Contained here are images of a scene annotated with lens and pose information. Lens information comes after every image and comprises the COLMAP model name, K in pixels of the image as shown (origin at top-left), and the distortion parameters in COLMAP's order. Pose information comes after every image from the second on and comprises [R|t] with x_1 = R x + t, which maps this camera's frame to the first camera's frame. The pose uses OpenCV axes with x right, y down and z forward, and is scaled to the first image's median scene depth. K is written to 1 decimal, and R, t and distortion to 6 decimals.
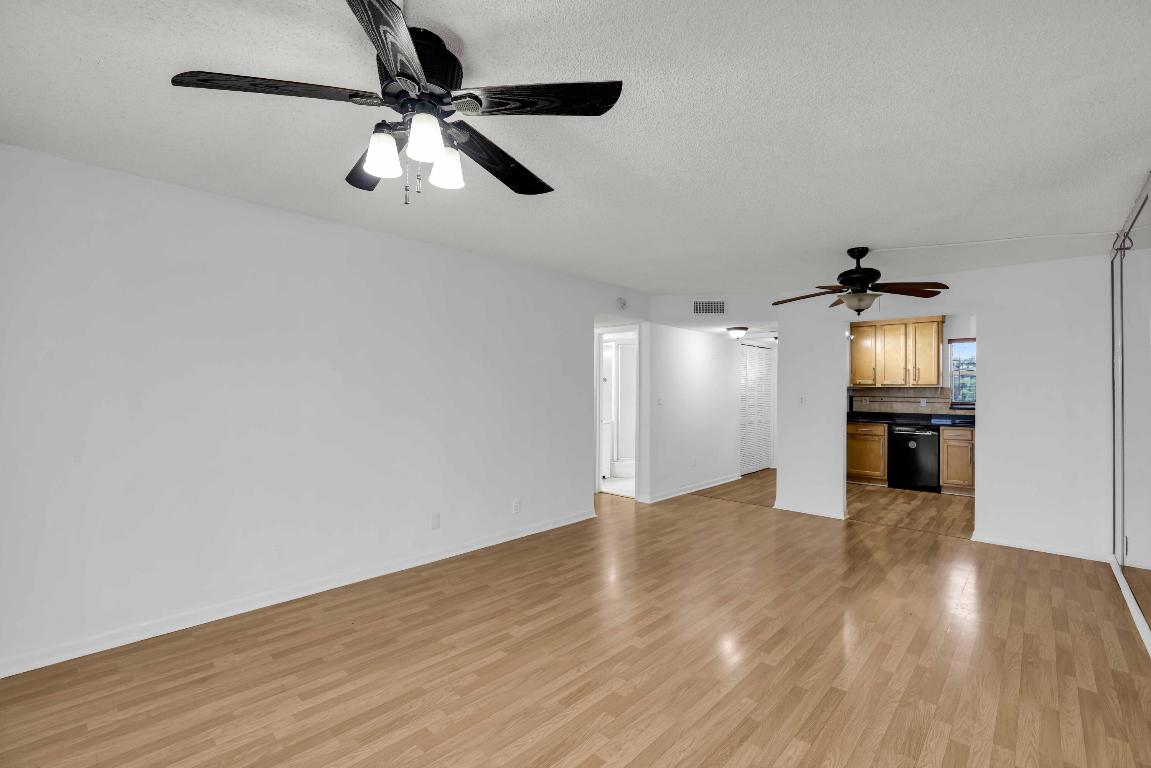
lens RADIAL K [[495.8, 0, 605.1], [0, 495.8, 377.0], [0, 0, 1]] dist [-0.013540, 0.000350]
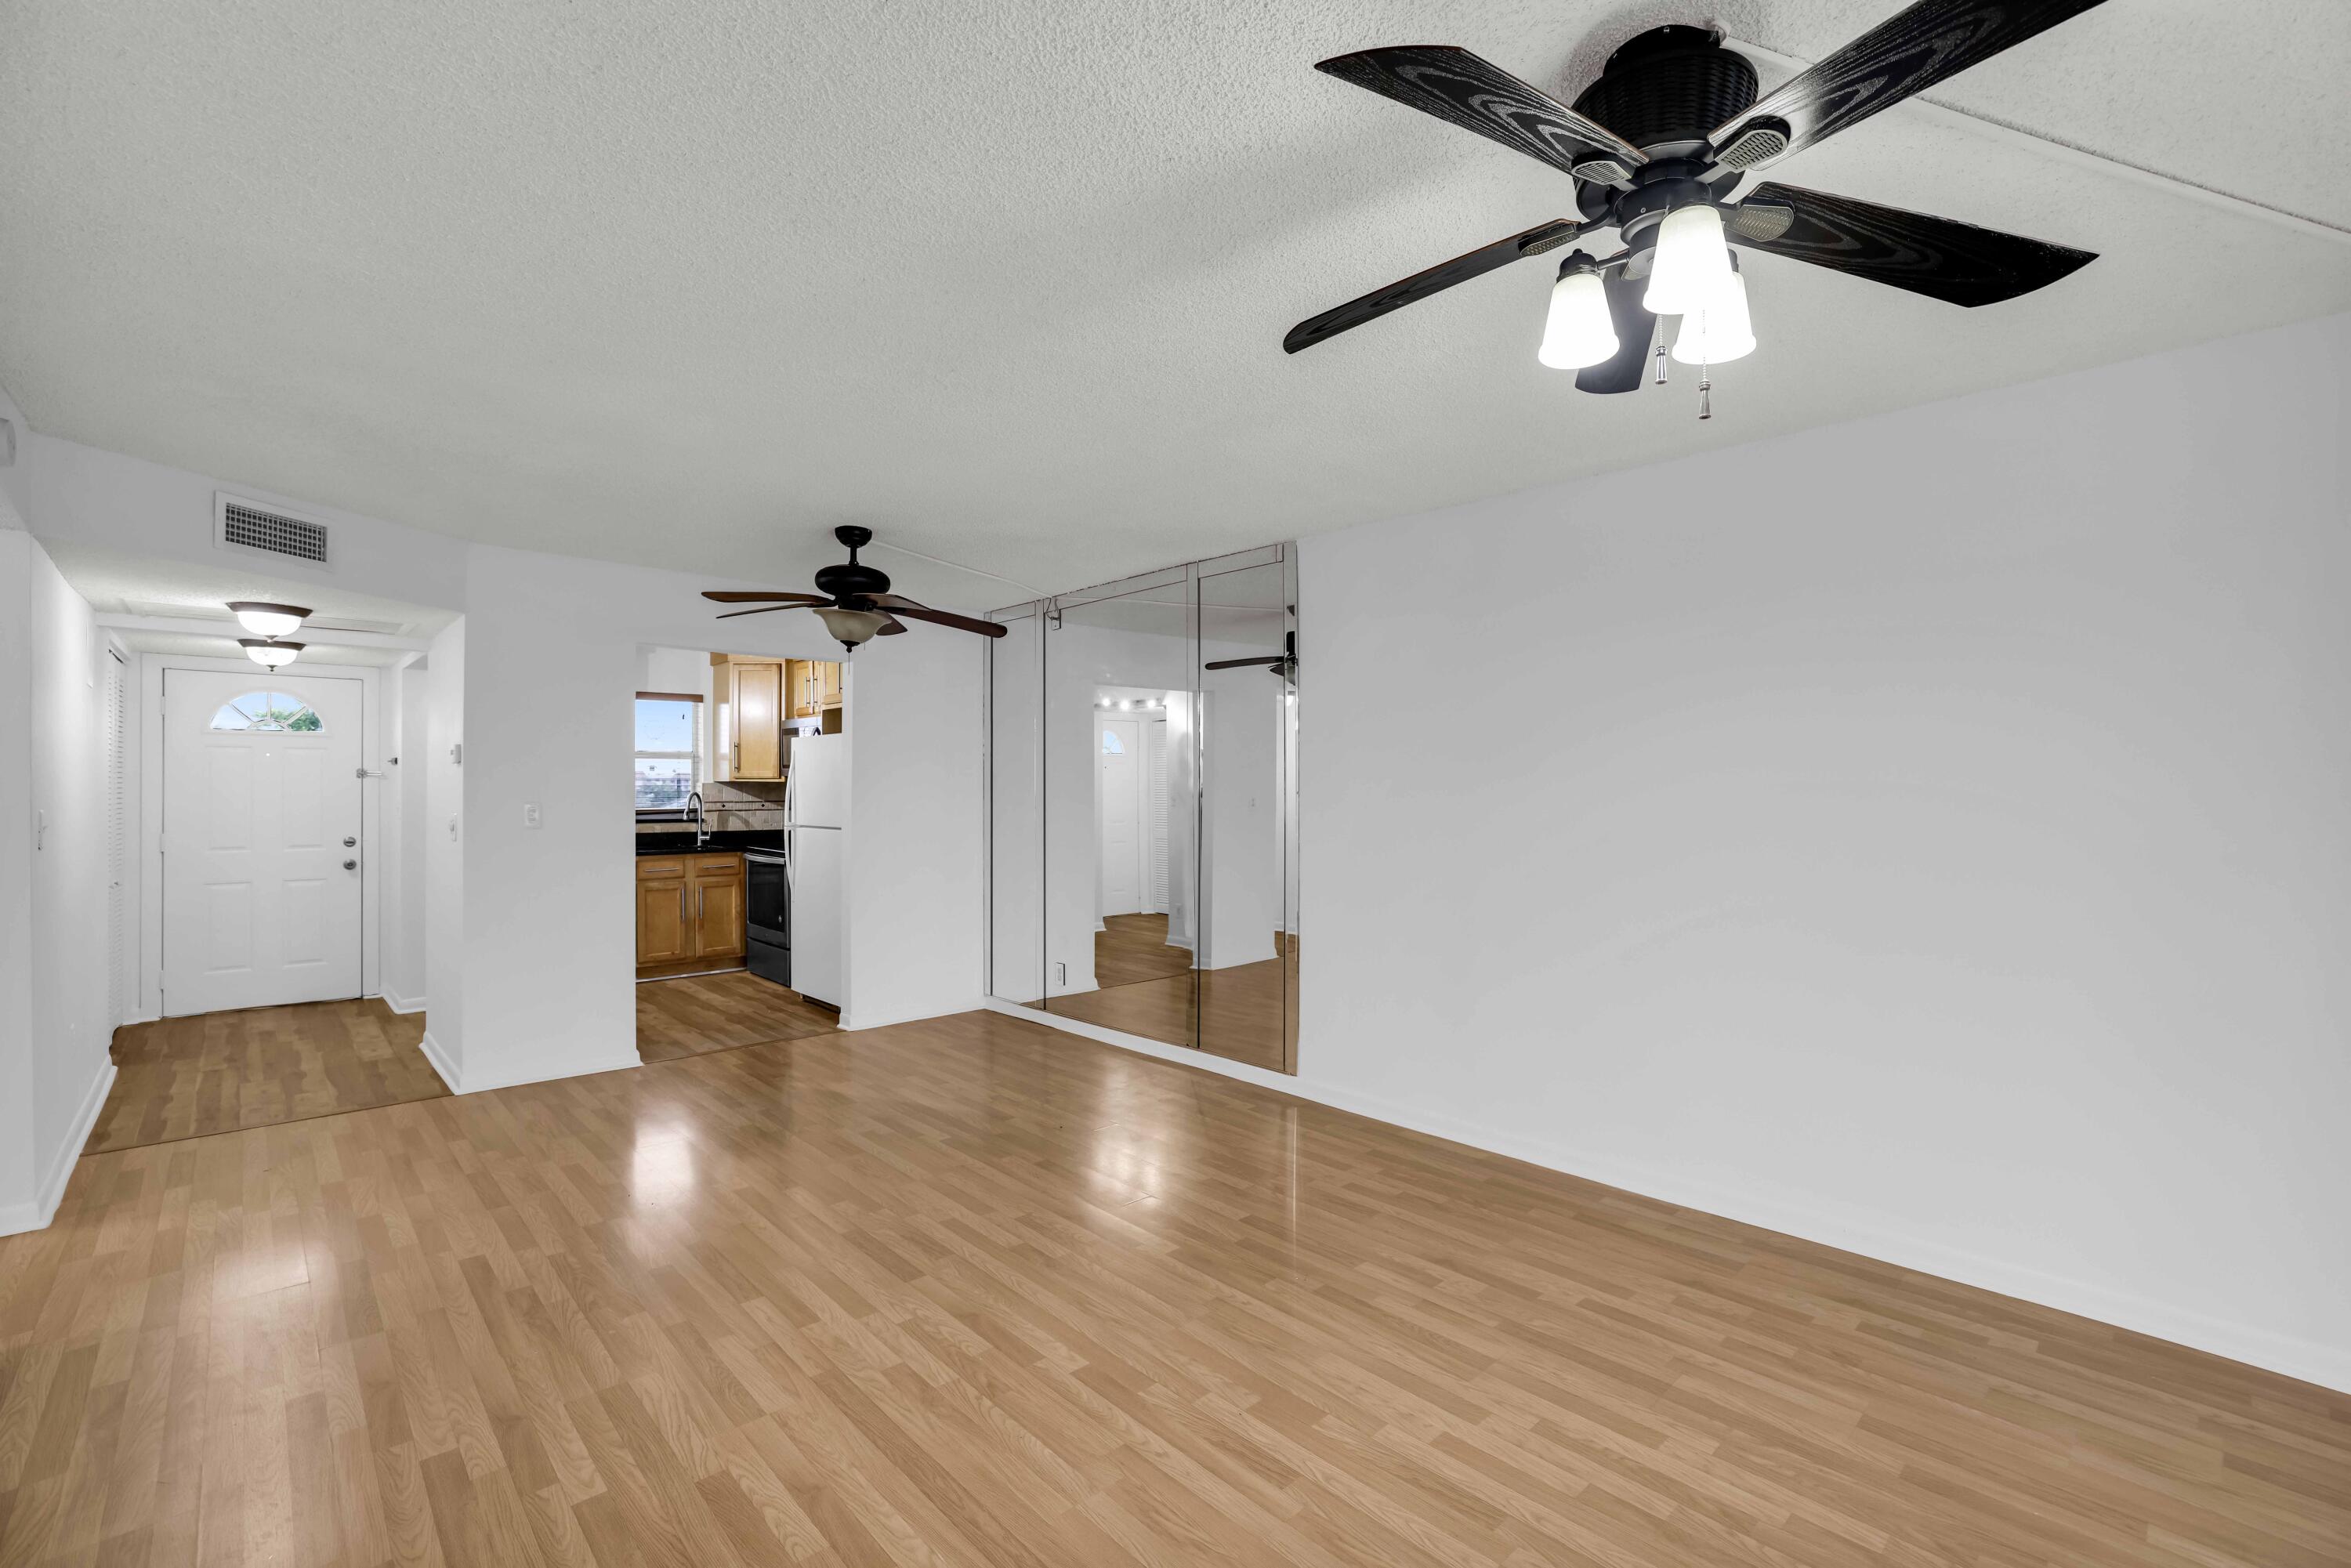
lens RADIAL K [[1011.3, 0, 1150.9], [0, 1011.3, 779.2], [0, 0, 1]] dist [-0.026115, 0.000138]
pose [[0.110190, 0.002679, 0.993907, -0.637030], [-0.027139, 0.999632, 0.000314, 0.003781], [-0.993540, -0.027009, 0.110222, 0.641110]]
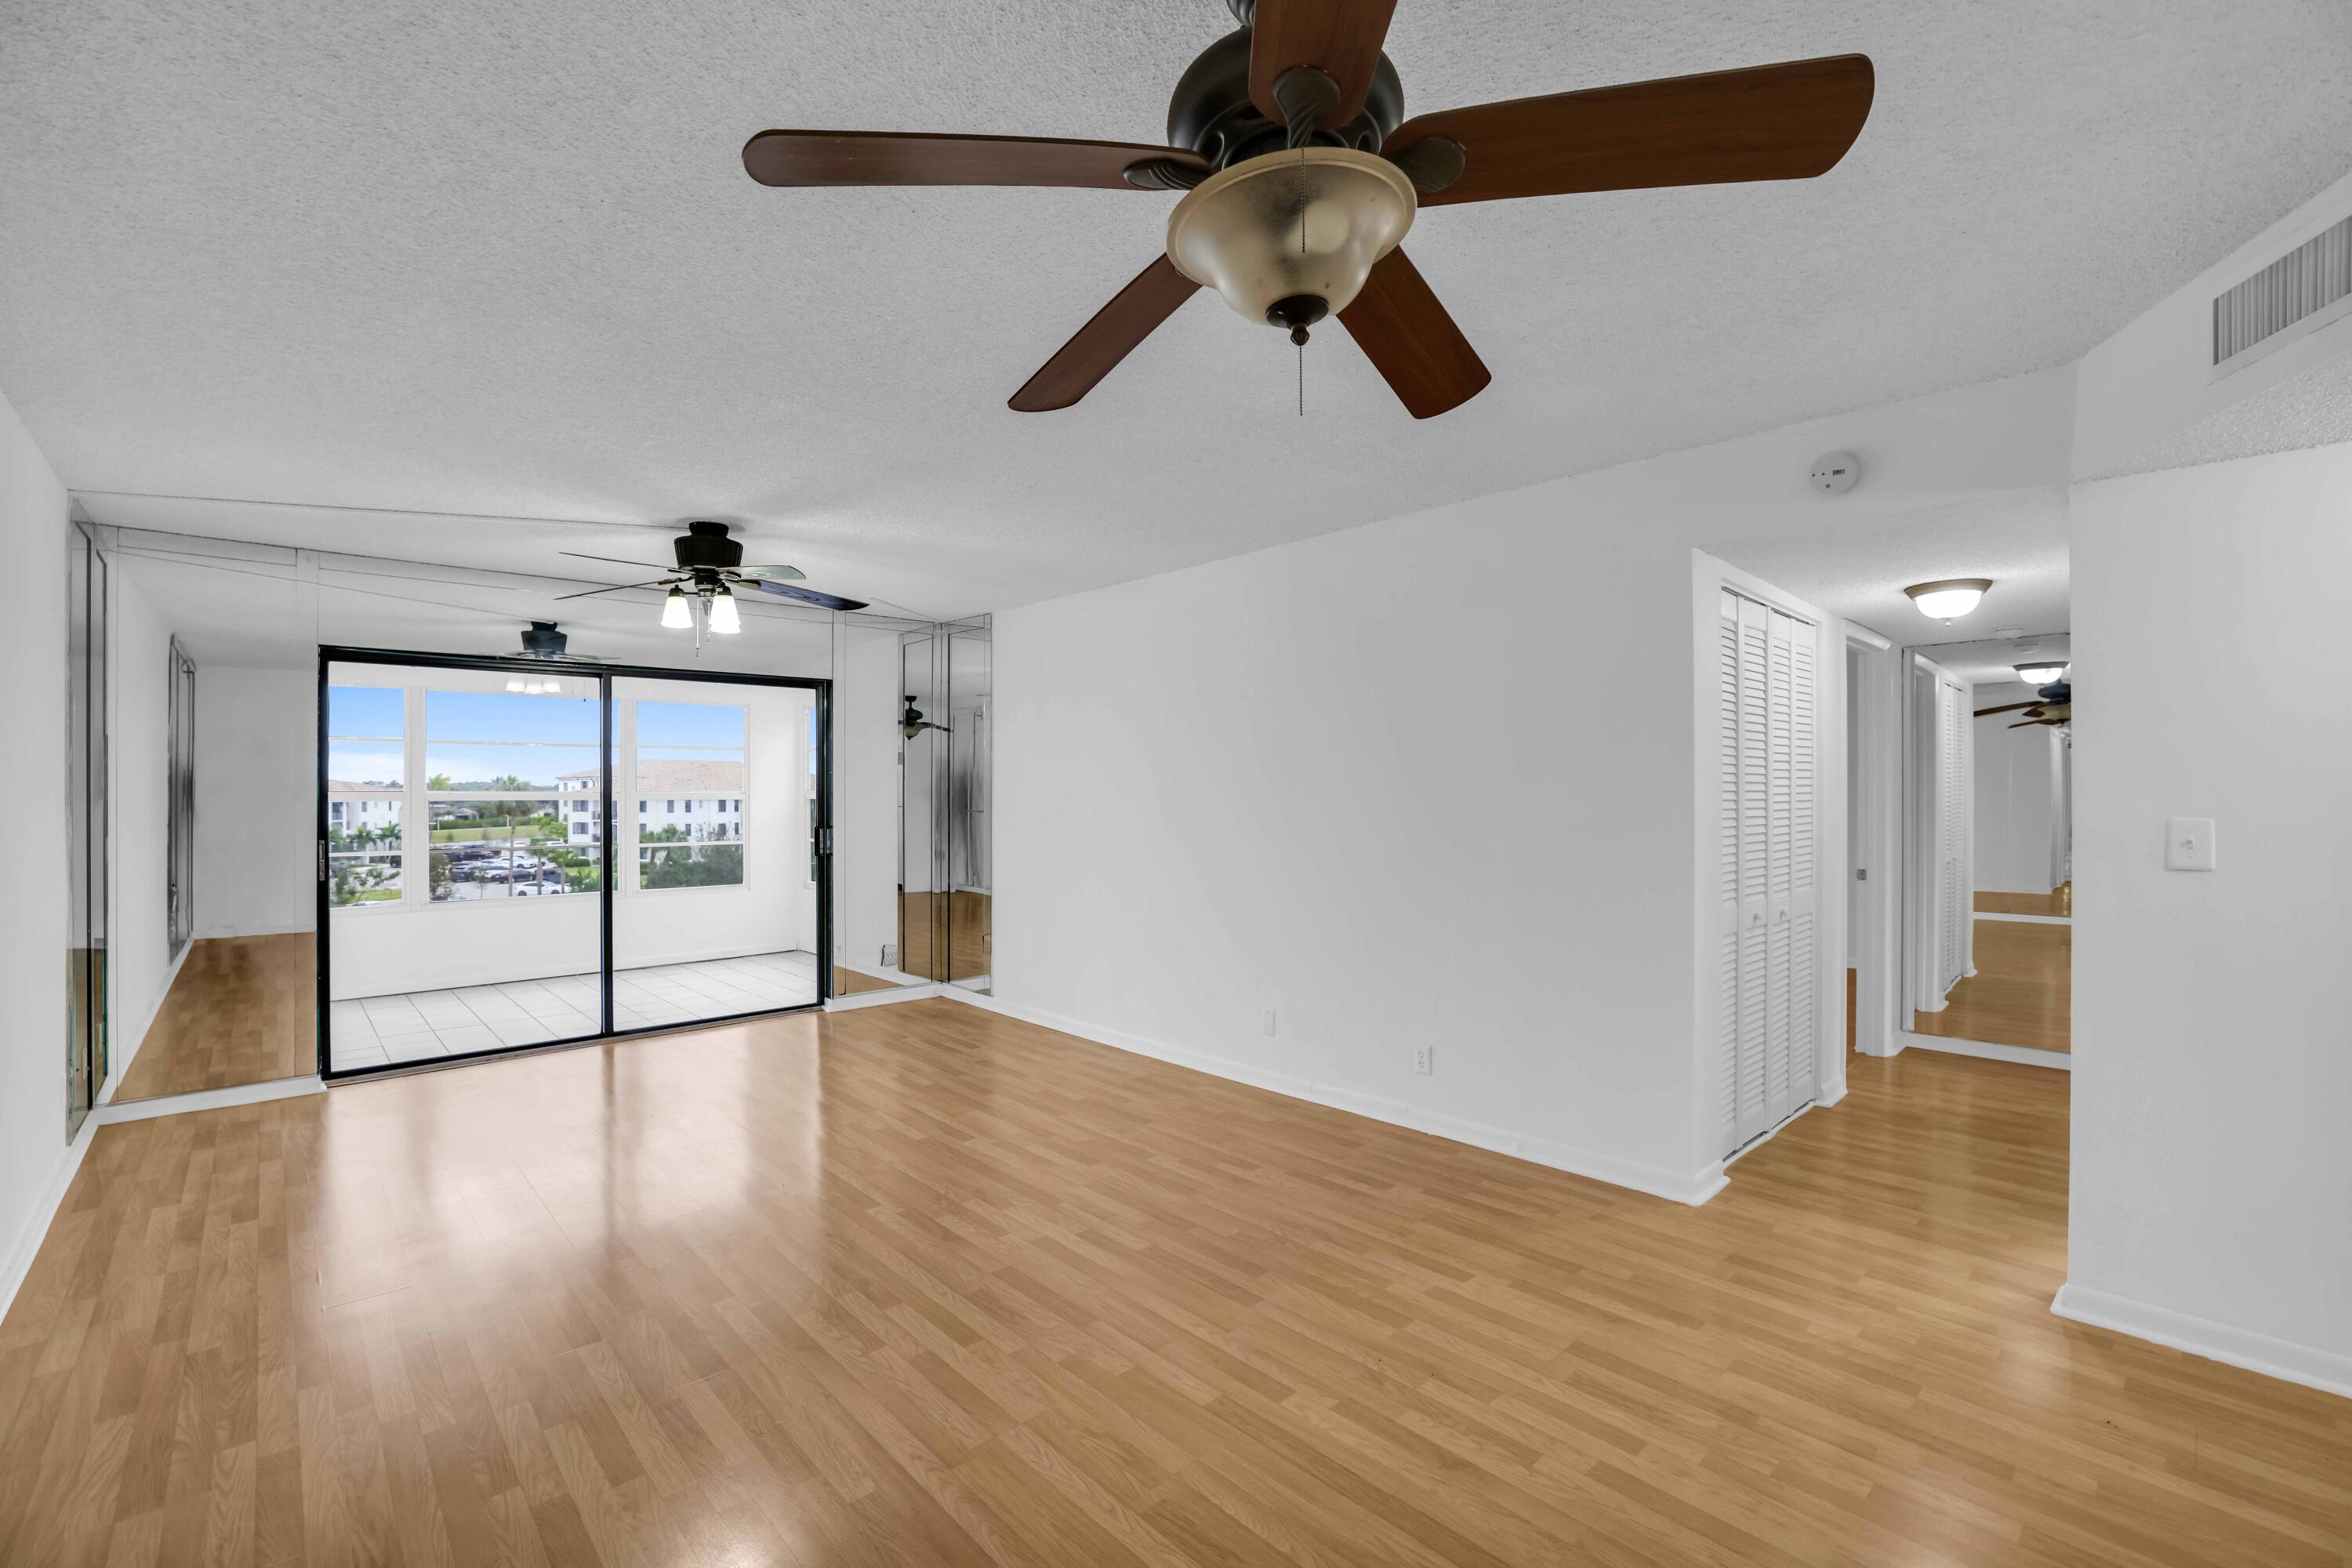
lens RADIAL K [[1015.1, 0, 1175.4], [0, 1015.1, 793.2], [0, 0, 1]] dist [-0.000818, 0.000540]
pose [[-0.095382, -0.008317, -0.995406, 0.996424], [0.031038, 0.999454, -0.011325, 0.032123], [0.994957, -0.031975, -0.095072, 1.151396]]
